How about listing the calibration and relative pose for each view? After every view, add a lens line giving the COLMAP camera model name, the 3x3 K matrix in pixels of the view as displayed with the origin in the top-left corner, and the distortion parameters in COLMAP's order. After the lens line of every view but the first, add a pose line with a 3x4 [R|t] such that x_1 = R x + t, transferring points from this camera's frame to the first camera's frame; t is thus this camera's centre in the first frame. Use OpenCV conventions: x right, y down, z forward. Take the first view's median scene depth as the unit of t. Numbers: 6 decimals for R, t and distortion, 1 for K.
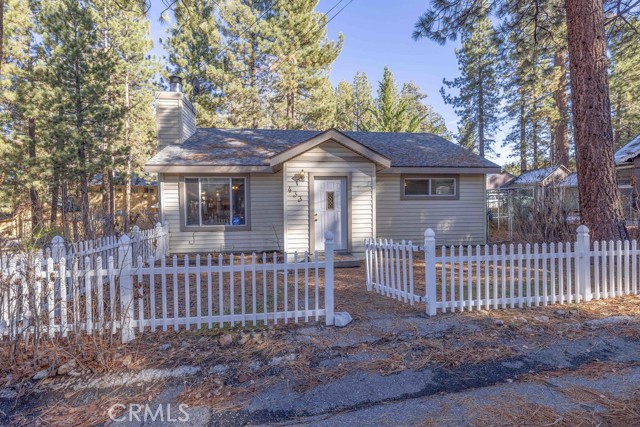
lens RADIAL K [[281.9, 0, 320.1], [0, 281.9, 213.7], [0, 0, 1]] dist [0.003110, -0.000565]
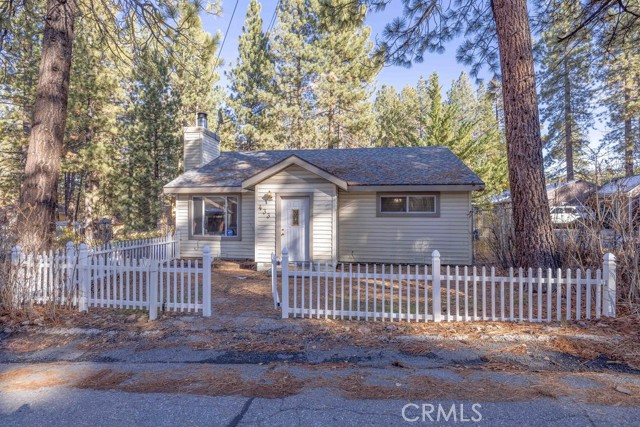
lens RADIAL K [[291.2, 0, 321.0], [0, 291.2, 212.8], [0, 0, 1]] dist [-0.007898, 0.002481]
pose [[0.965917, 0.011863, -0.258580, 0.402155], [-0.020698, 0.999290, -0.031472, -0.028705], [0.258023, 0.035751, 0.965477, -0.090567]]
